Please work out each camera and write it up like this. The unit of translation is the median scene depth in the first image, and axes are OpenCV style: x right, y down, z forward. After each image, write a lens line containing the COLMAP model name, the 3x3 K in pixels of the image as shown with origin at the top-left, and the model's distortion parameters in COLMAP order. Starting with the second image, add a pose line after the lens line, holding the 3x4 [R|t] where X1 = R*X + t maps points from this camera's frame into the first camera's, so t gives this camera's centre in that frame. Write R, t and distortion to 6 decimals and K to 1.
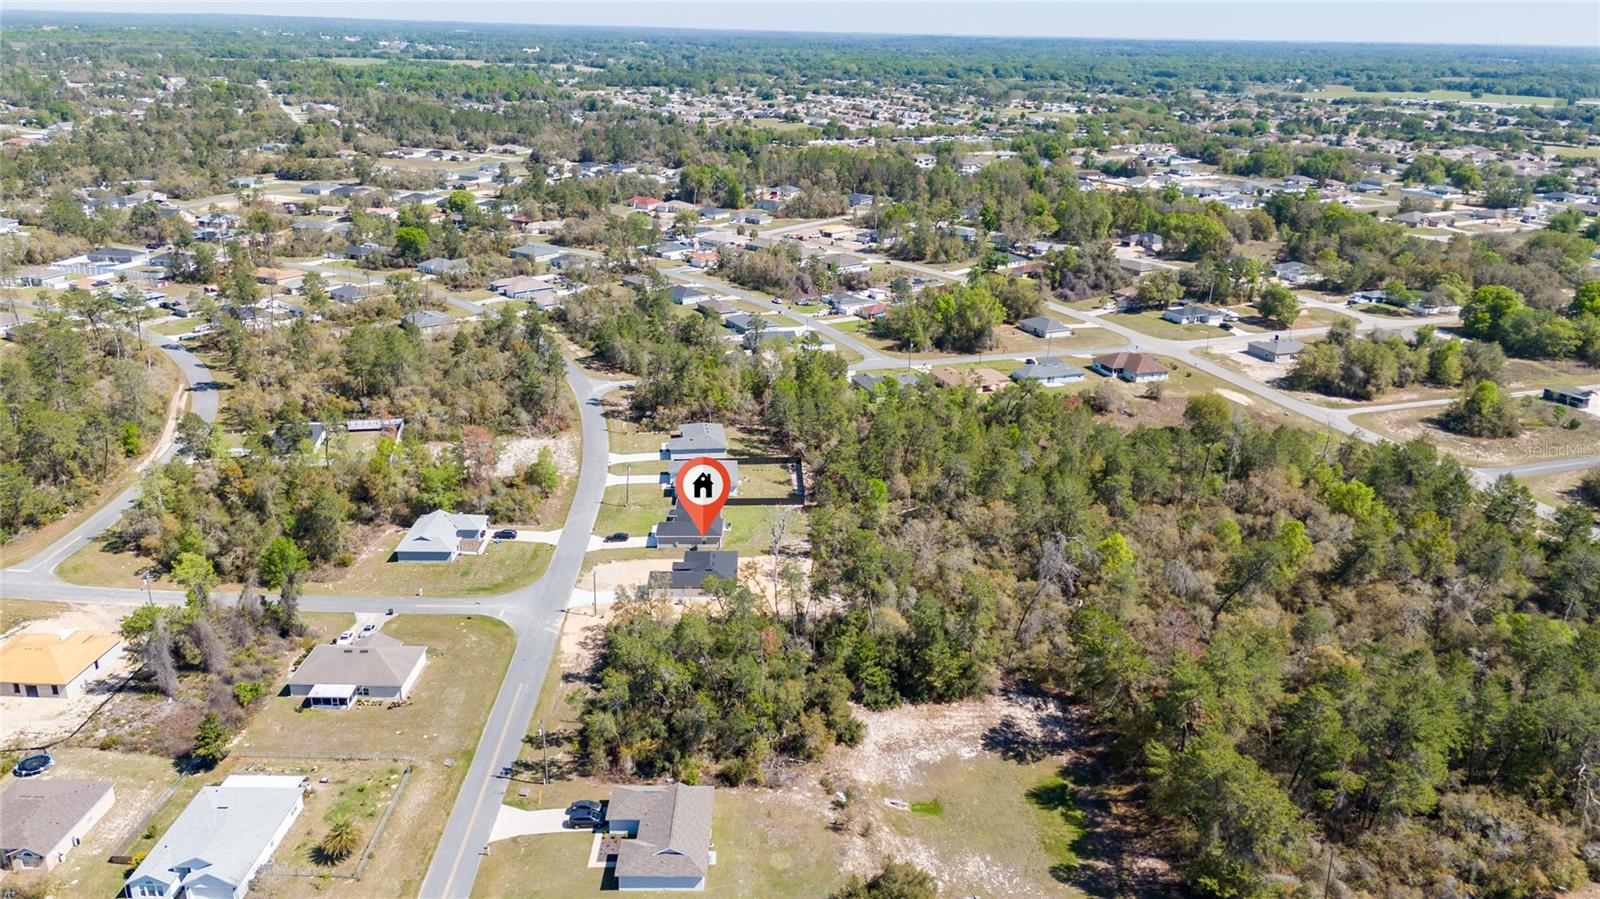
lens RADIAL K [[1173.6, 0, 803.8], [0, 1173.6, 455.3], [0, 0, 1]] dist [0.093676, -0.104802]
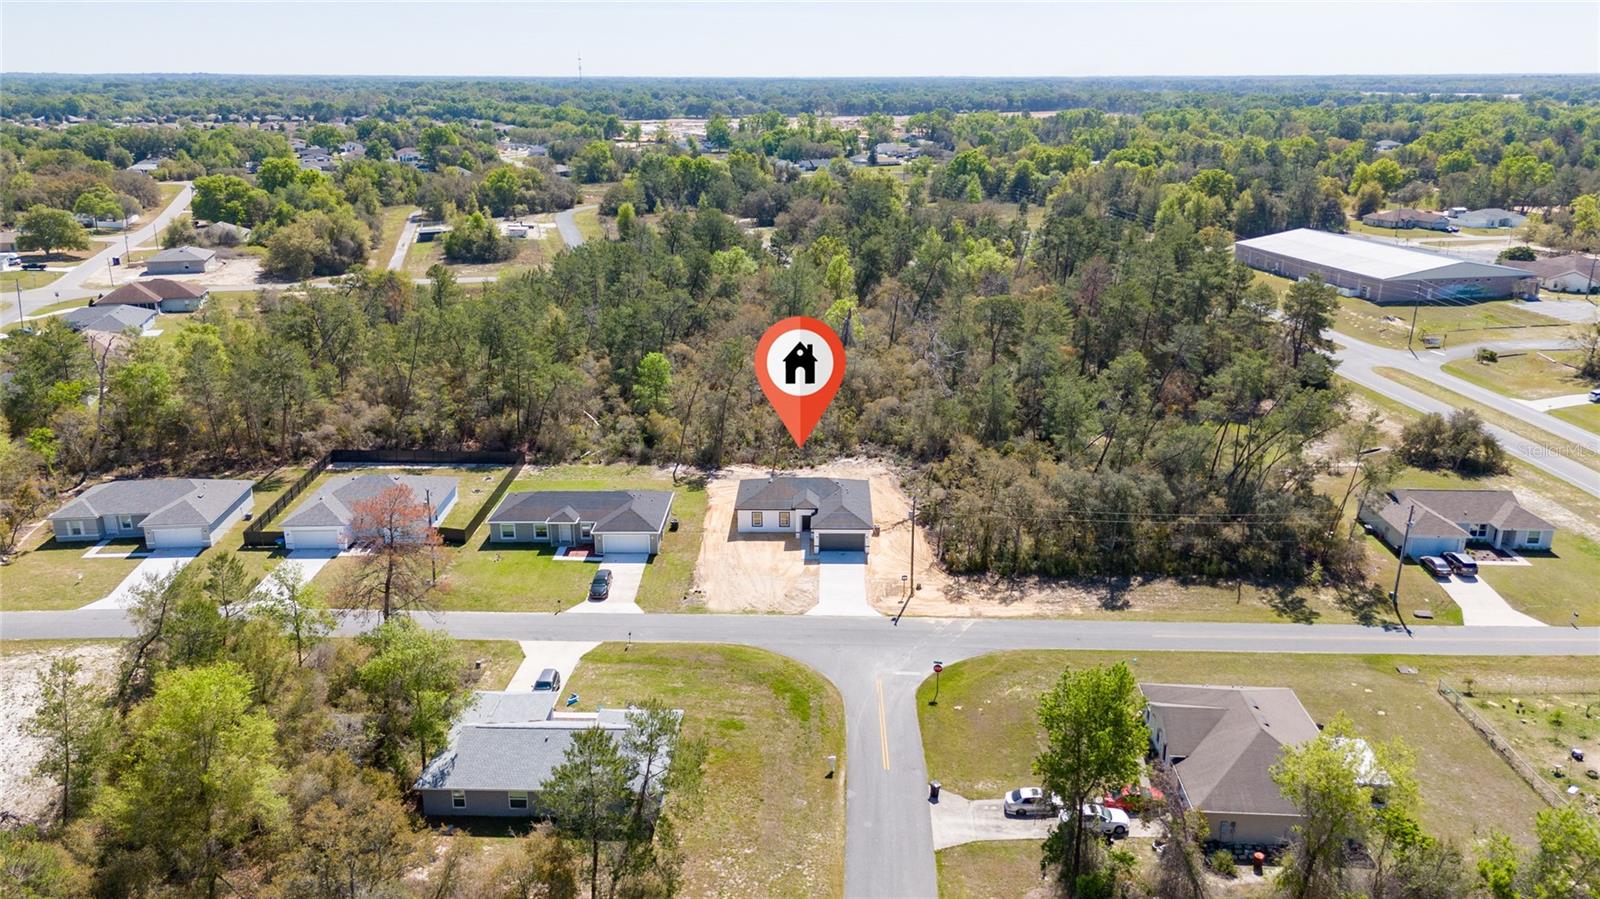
lens RADIAL K [[1173.6, 0, 803.8], [0, 1173.6, 455.3], [0, 0, 1]] dist [0.093676, -0.104802]
pose [[0.050808, -0.324854, 0.944398, -0.759293], [0.341863, 0.894151, 0.289178, -0.118879], [-0.938375, 0.308162, 0.156486, 1.011106]]
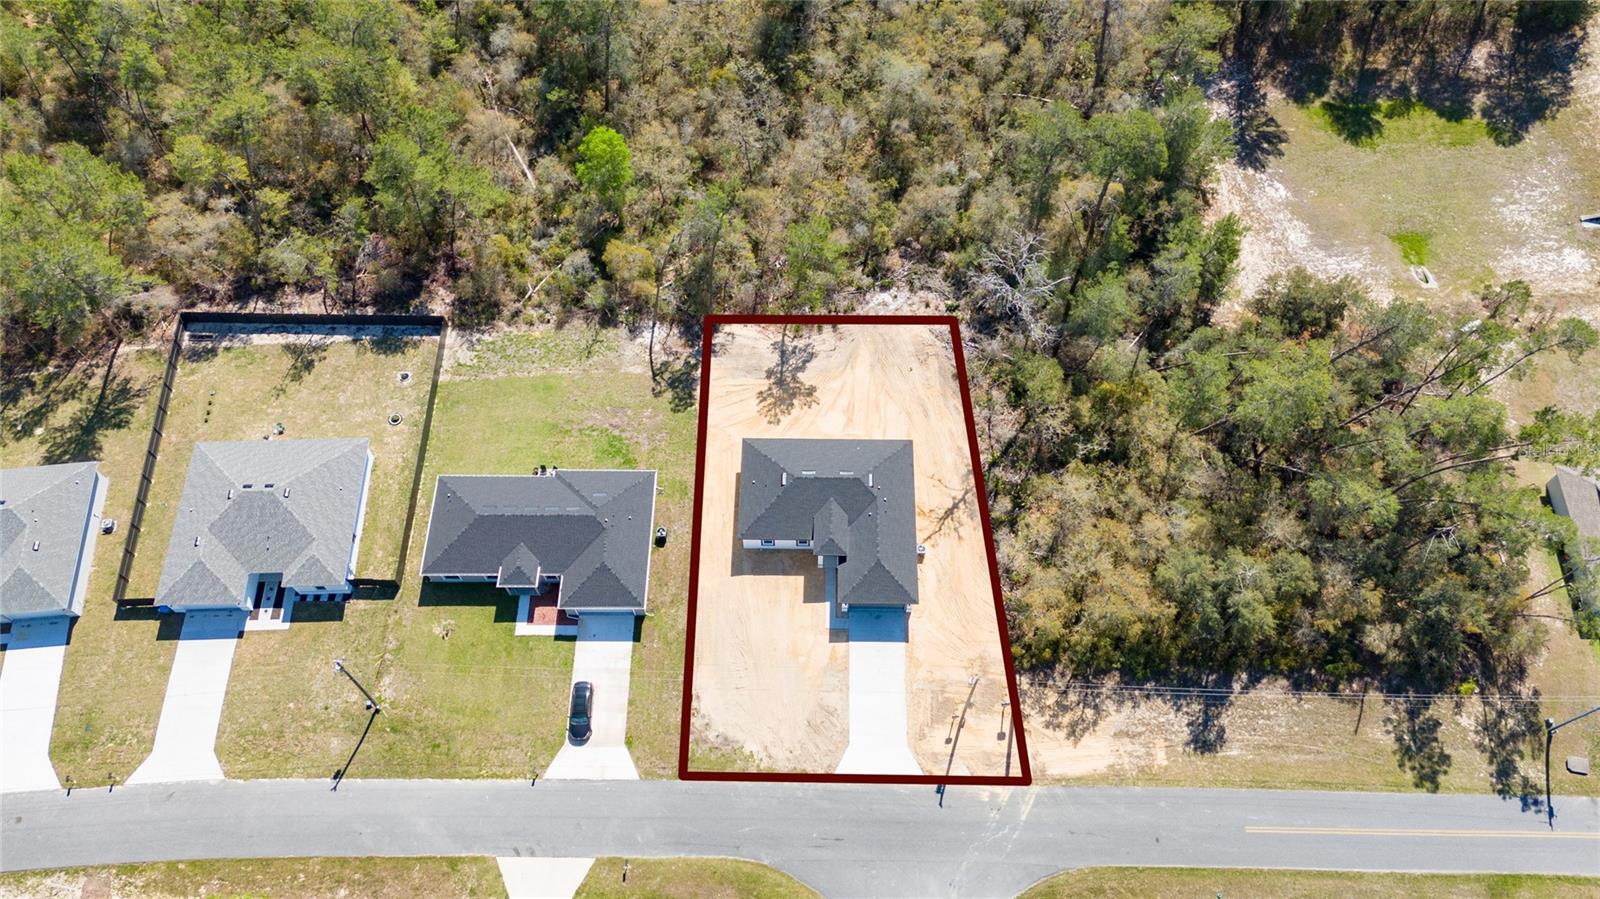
lens RADIAL K [[1173.6, 0, 803.8], [0, 1173.6, 455.3], [0, 0, 1]] dist [0.093676, -0.104802]
pose [[0.044521, -0.886091, 0.461368, -0.329831], [0.345198, 0.447024, 0.825232, -0.352270], [-0.937473, 0.122523, 0.325778, 0.960570]]
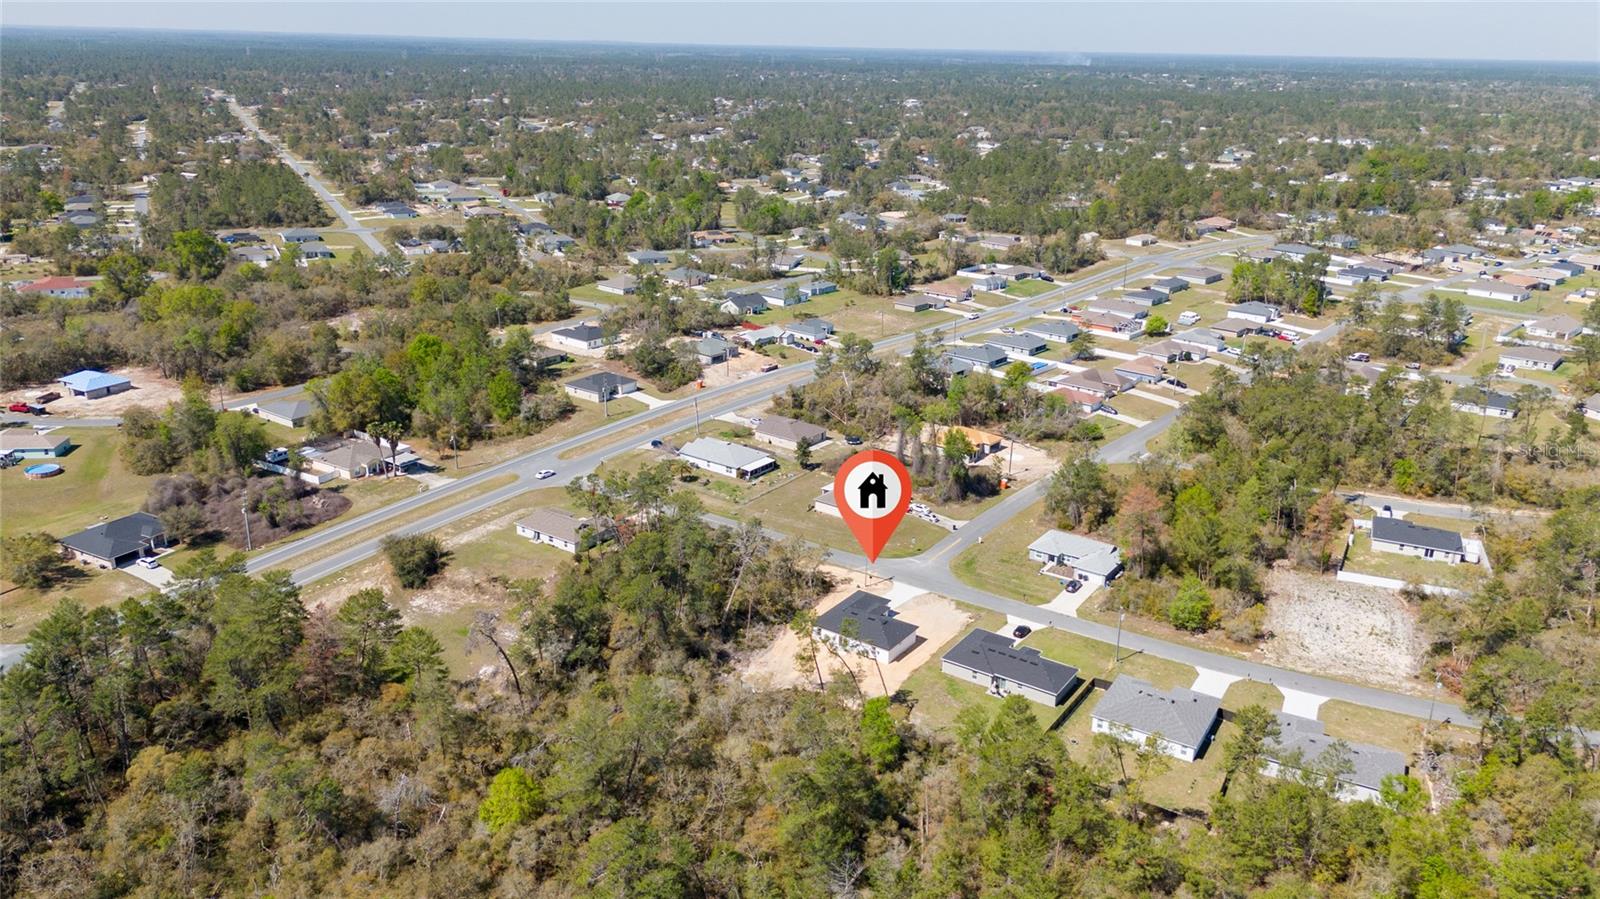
lens RADIAL K [[1173.6, 0, 803.8], [0, 1173.6, 455.3], [0, 0, 1]] dist [0.093676, -0.104802]
pose [[-0.585453, 0.237422, -0.775162, 0.713665], [-0.308450, 0.819013, 0.483814, -0.500763], [0.749736, 0.522349, -0.406261, 1.433999]]
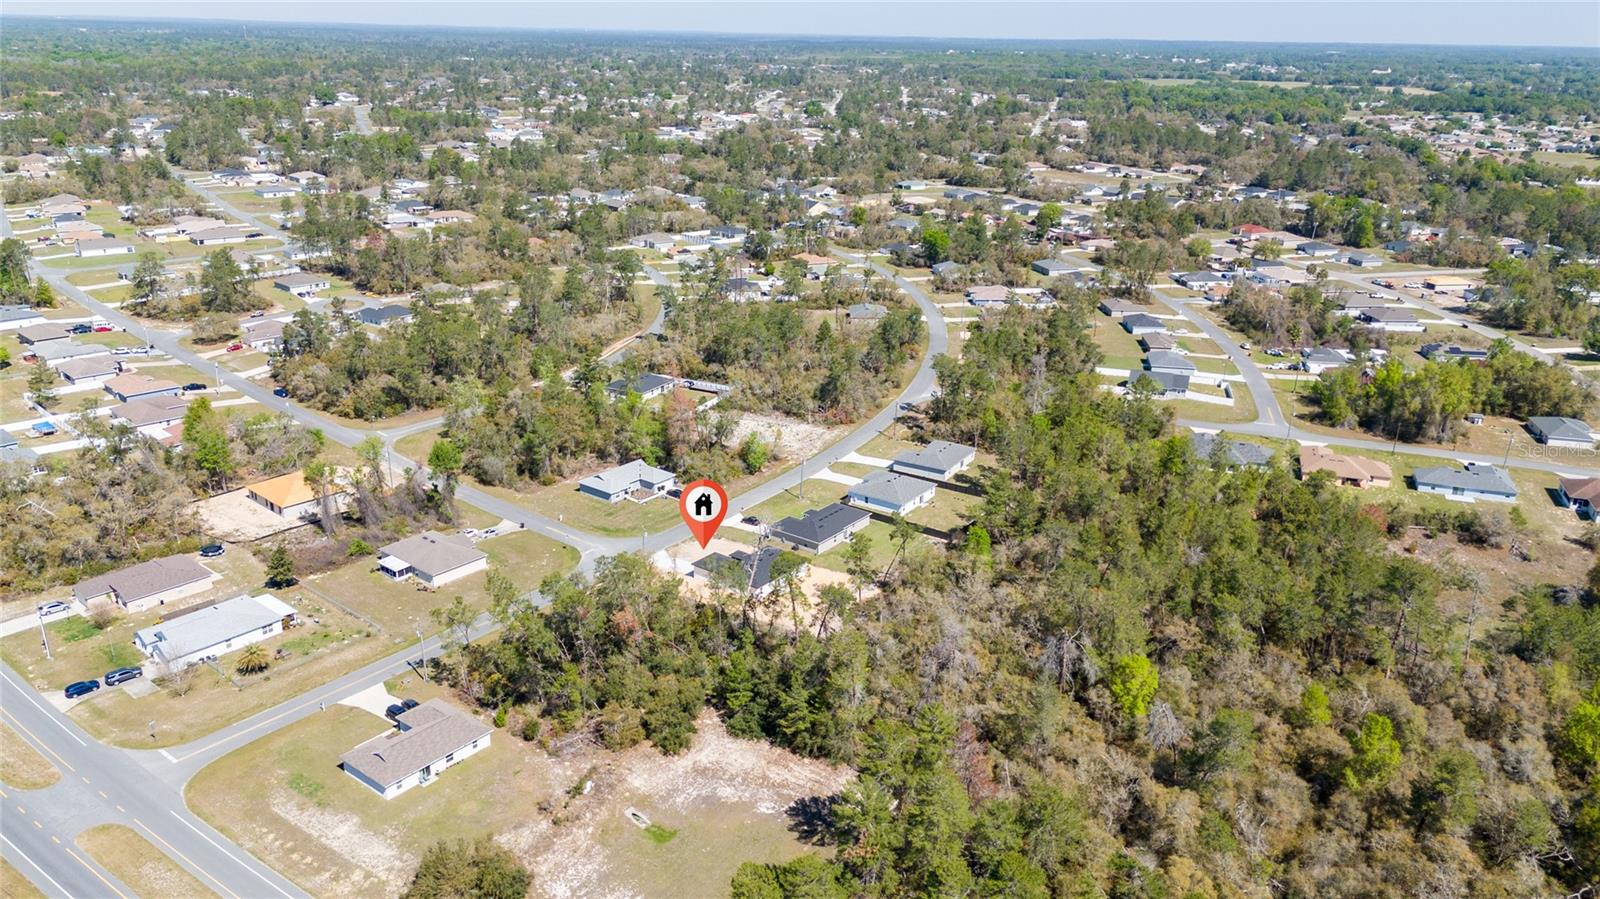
lens RADIAL K [[1173.6, 0, 803.8], [0, 1173.6, 455.3], [0, 0, 1]] dist [0.093676, -0.104802]
pose [[0.778993, 0.208006, -0.591527, 0.591347], [-0.217886, 0.974384, 0.055696, -0.067204], [0.587959, 0.085498, 0.804359, 0.229654]]
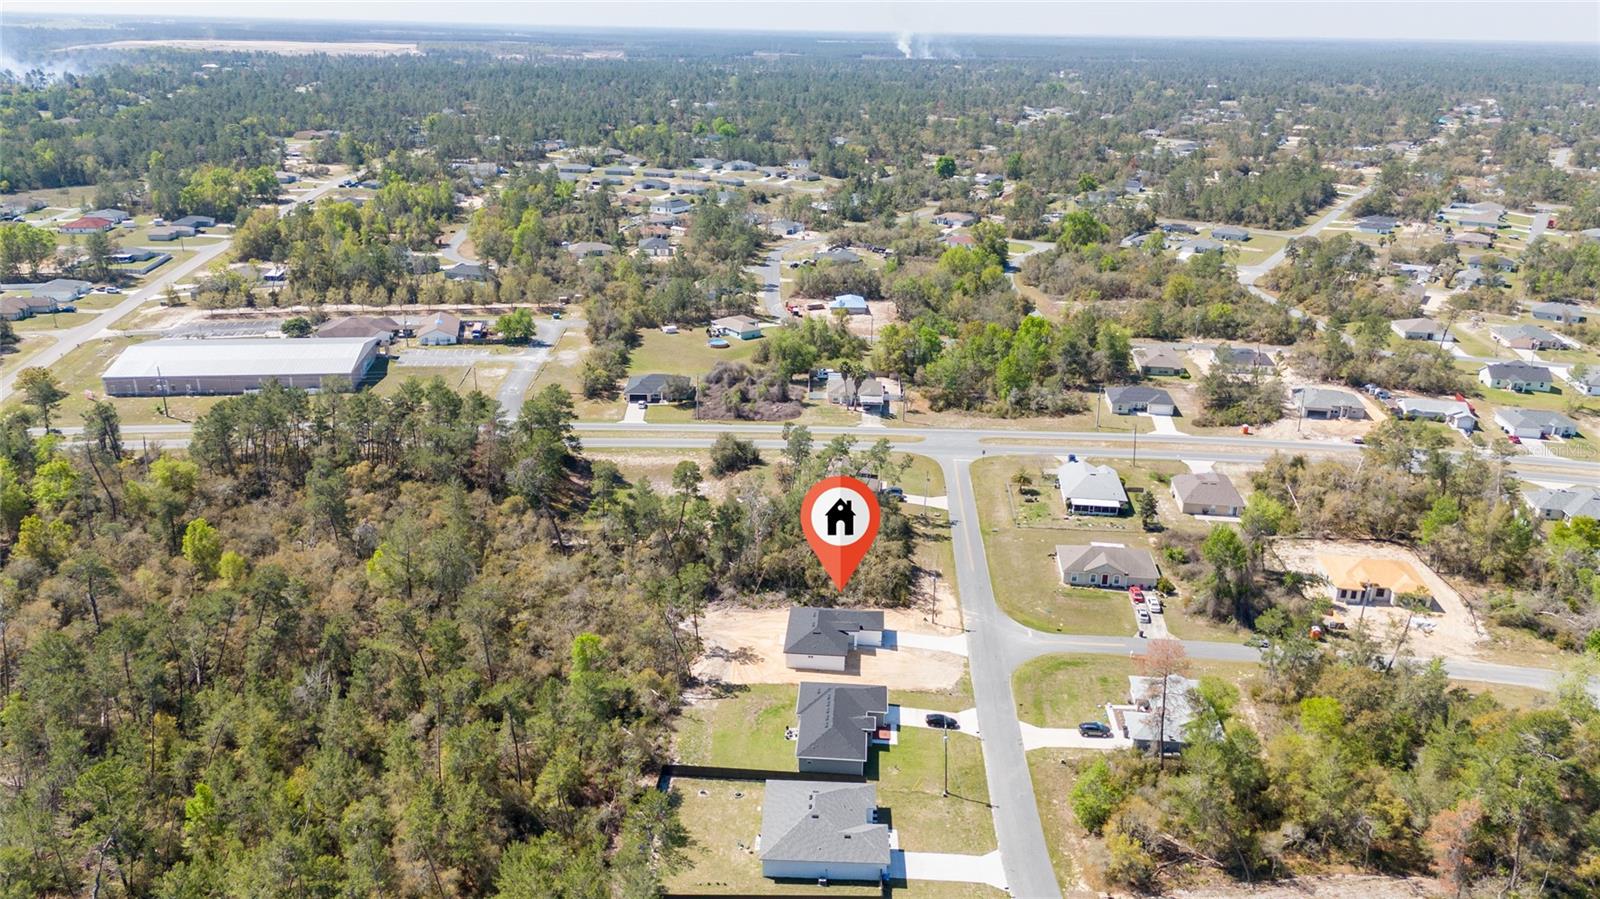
lens RADIAL K [[1173.6, 0, 803.8], [0, 1173.6, 455.3], [0, 0, 1]] dist [0.093676, -0.104802]
pose [[-0.994420, -0.069811, 0.079087, -0.147746], [-0.002481, 0.764972, 0.644058, -0.652741], [-0.105462, 0.640269, -0.760877, 1.800900]]
